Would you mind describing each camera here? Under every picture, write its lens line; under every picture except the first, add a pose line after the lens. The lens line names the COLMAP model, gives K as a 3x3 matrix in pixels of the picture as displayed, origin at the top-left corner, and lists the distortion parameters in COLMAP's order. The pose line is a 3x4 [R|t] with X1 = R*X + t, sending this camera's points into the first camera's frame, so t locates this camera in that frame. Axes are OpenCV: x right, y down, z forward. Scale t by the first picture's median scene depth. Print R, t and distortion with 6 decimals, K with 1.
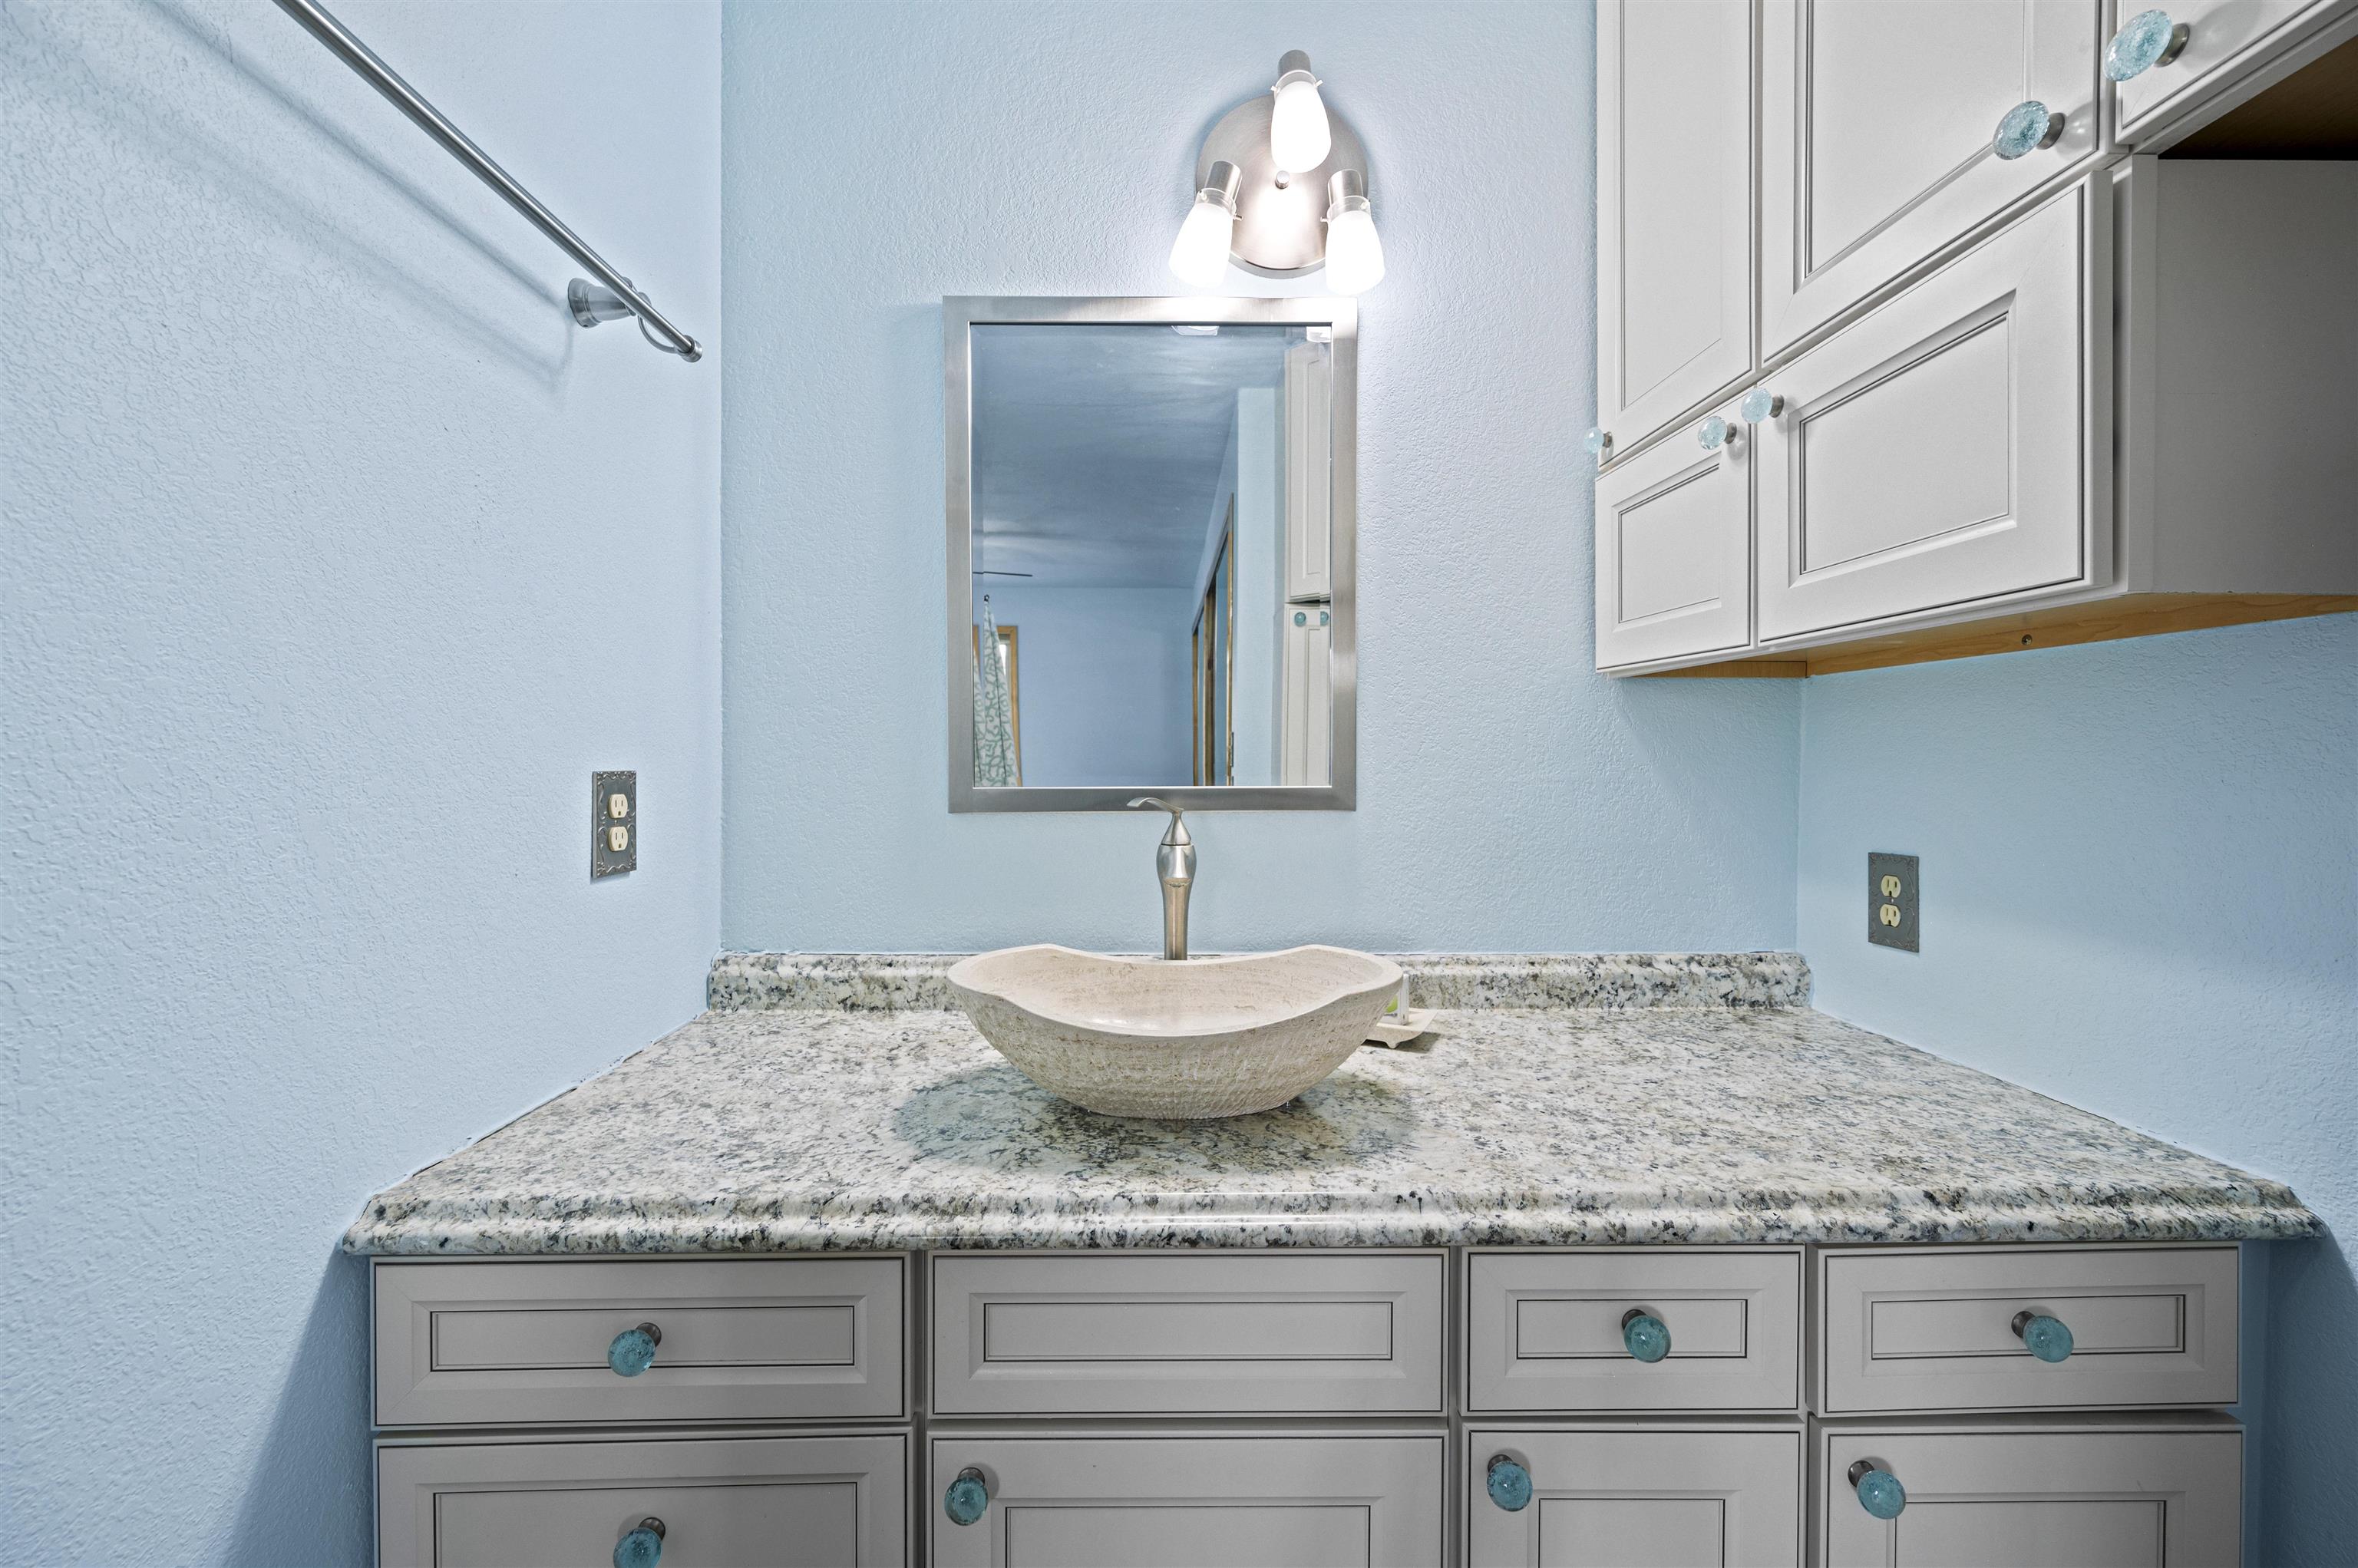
lens RADIAL K [[948.4, 0, 1177.9], [0, 948.4, 768.8], [0, 0, 1]] dist [0.001798, 0.000008]
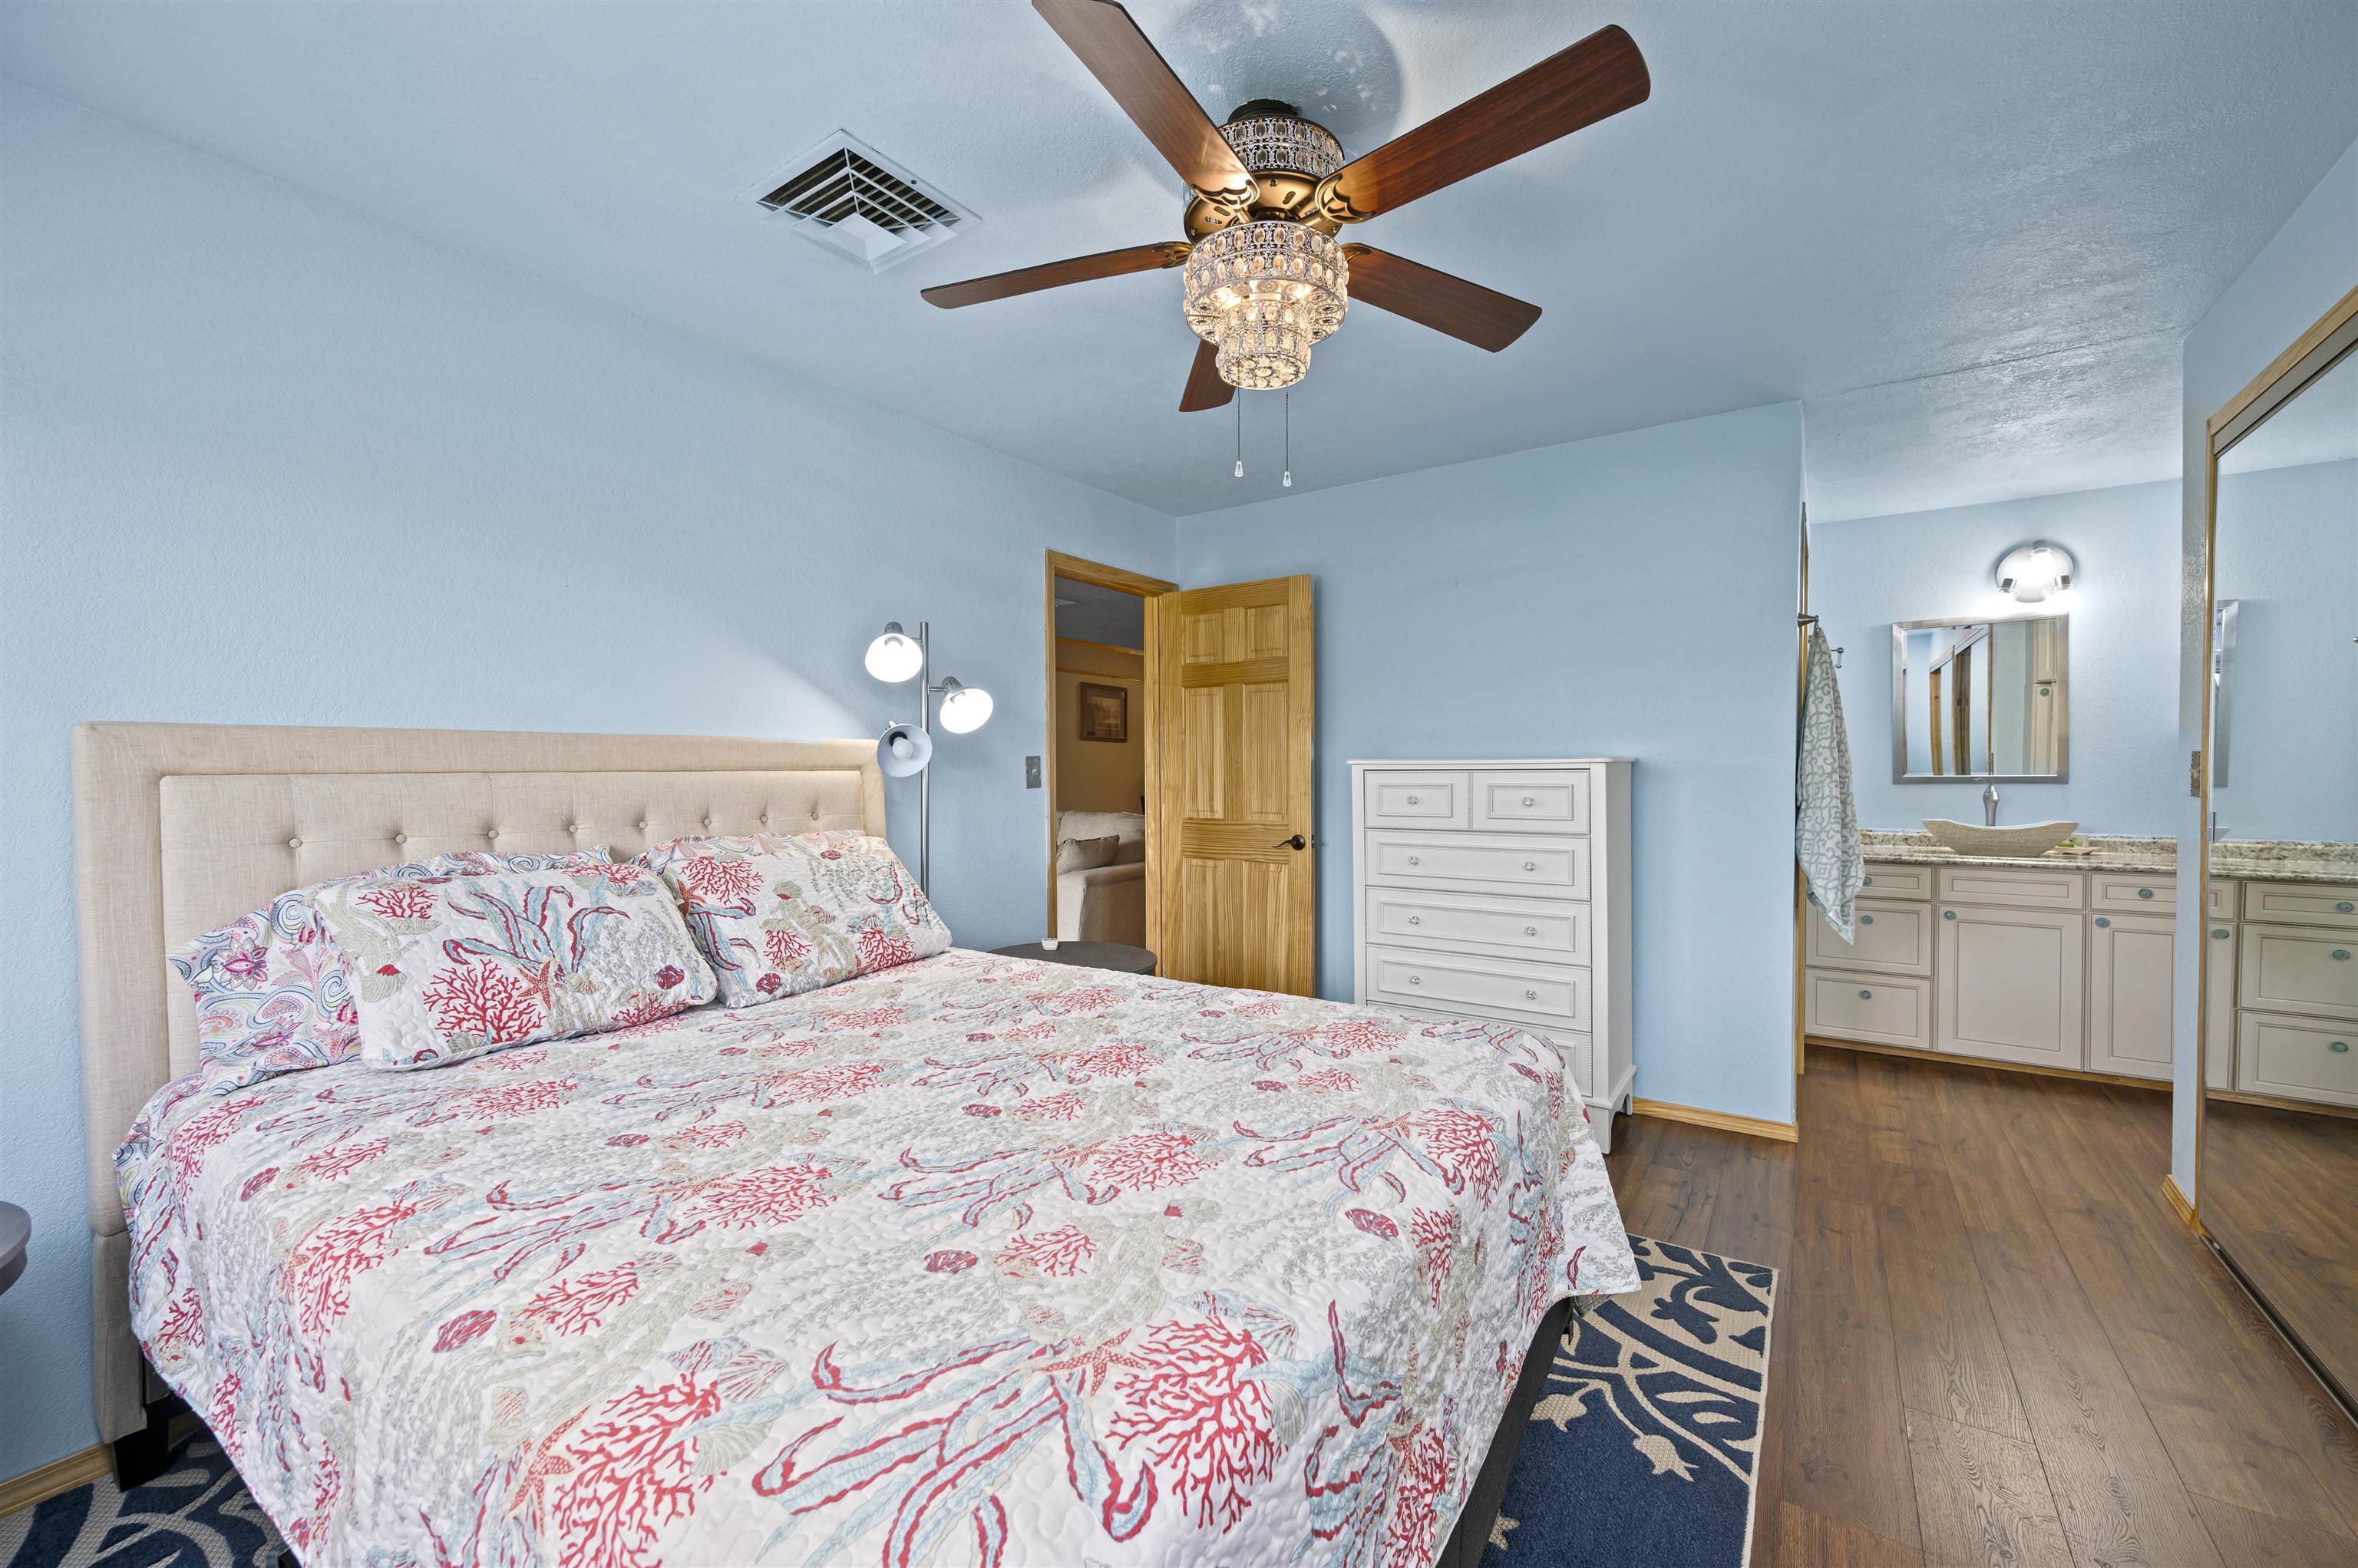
lens RADIAL K [[948.4, 0, 1181.7], [0, 948.4, 787.6], [0, 0, 1]] dist [0.001798, 0.000008]
pose [[0.822378, 0.000096, -0.568941, -0.510690], [0.003194, 0.999983, 0.004786, 0.052020], [0.568932, -0.005753, 0.822365, -3.882953]]
